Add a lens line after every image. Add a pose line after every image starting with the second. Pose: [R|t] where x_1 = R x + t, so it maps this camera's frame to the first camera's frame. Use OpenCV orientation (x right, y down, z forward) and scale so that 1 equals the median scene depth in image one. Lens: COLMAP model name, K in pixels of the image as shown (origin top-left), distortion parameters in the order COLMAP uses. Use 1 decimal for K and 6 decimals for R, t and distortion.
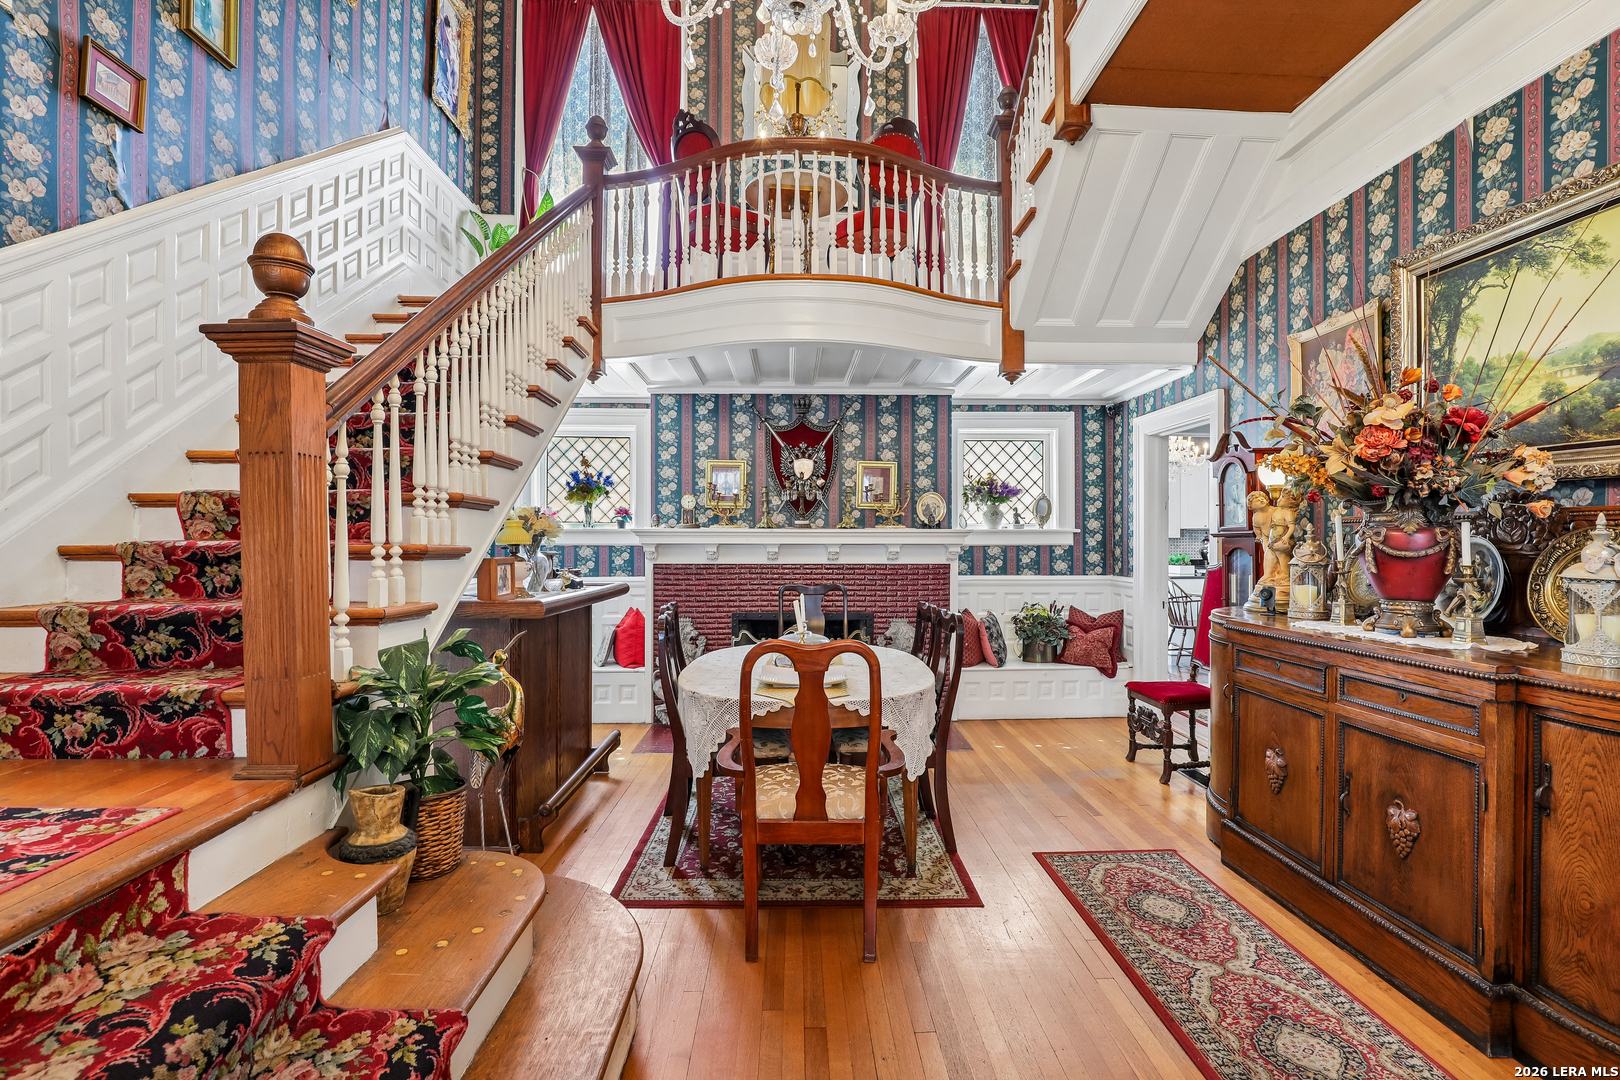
lens RADIAL K [[733.7, 0, 825.4], [0, 733.7, 552.5], [0, 0, 1]] dist [-0.039217, 0.008589]
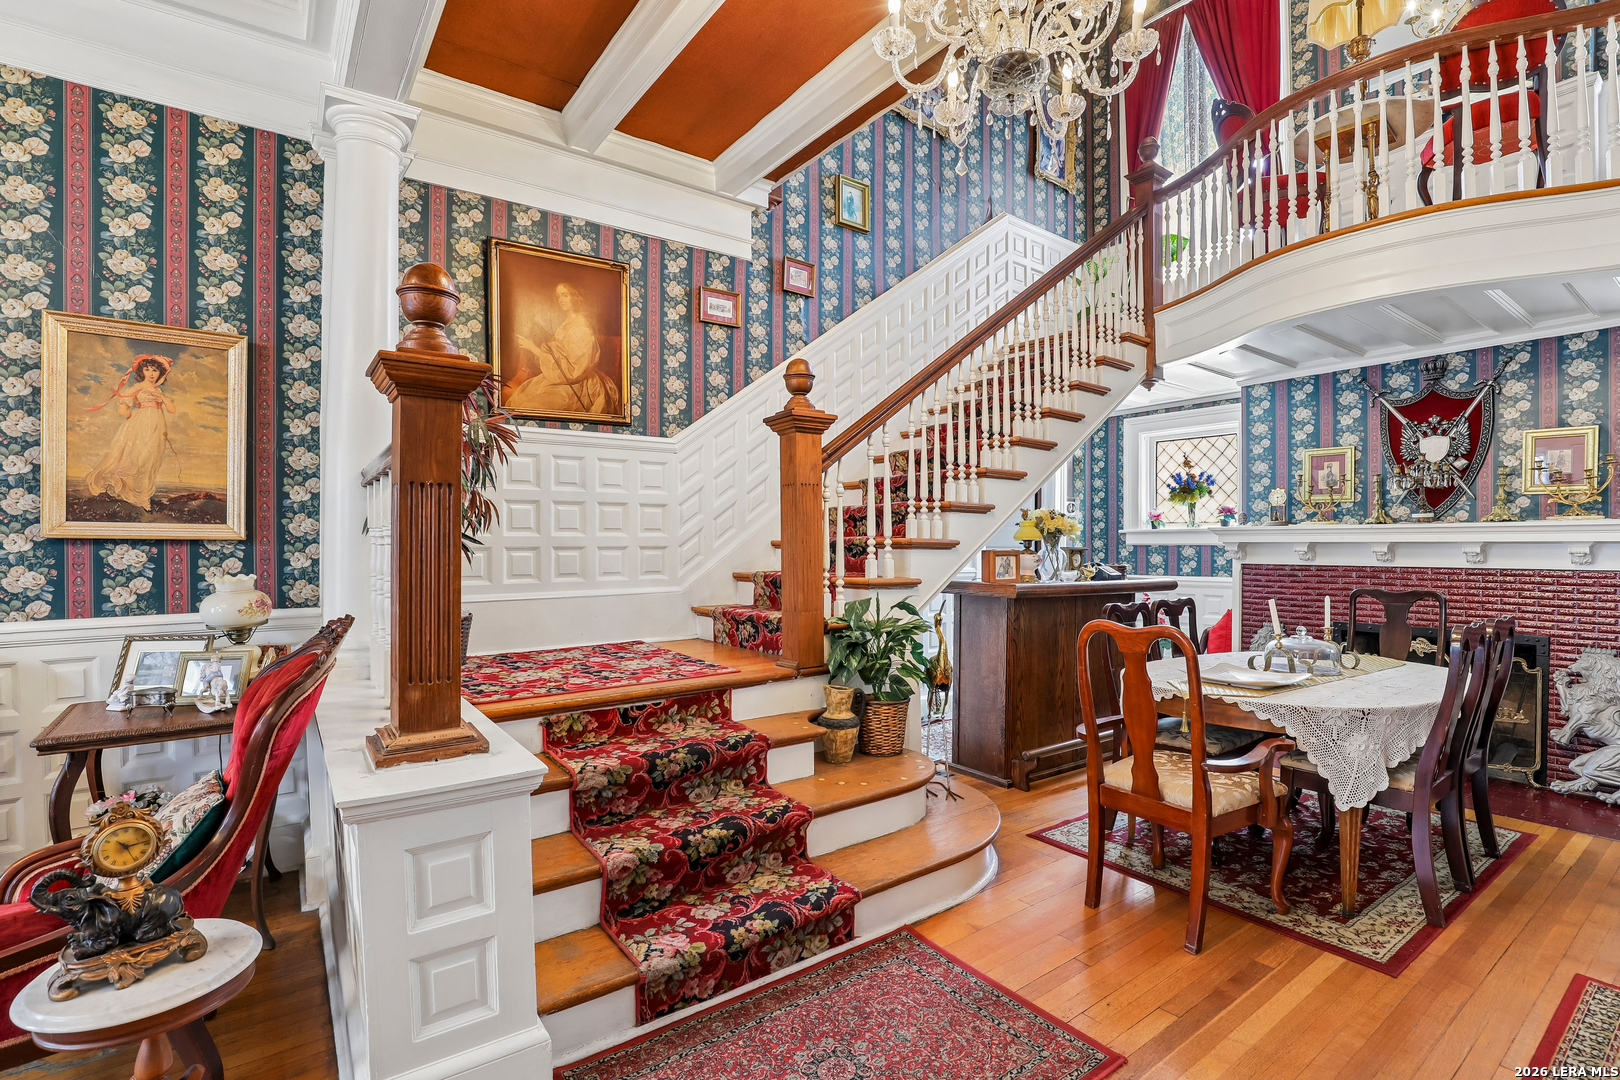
lens RADIAL K [[733.7, 0, 825.4], [0, 733.7, 552.5], [0, 0, 1]] dist [-0.039217, 0.008589]
pose [[0.582999, 0.006737, -0.812445, 0.219996], [-0.013020, 0.999915, -0.001051, 0.008954], [0.812369, 0.011191, 0.583037, 0.004114]]
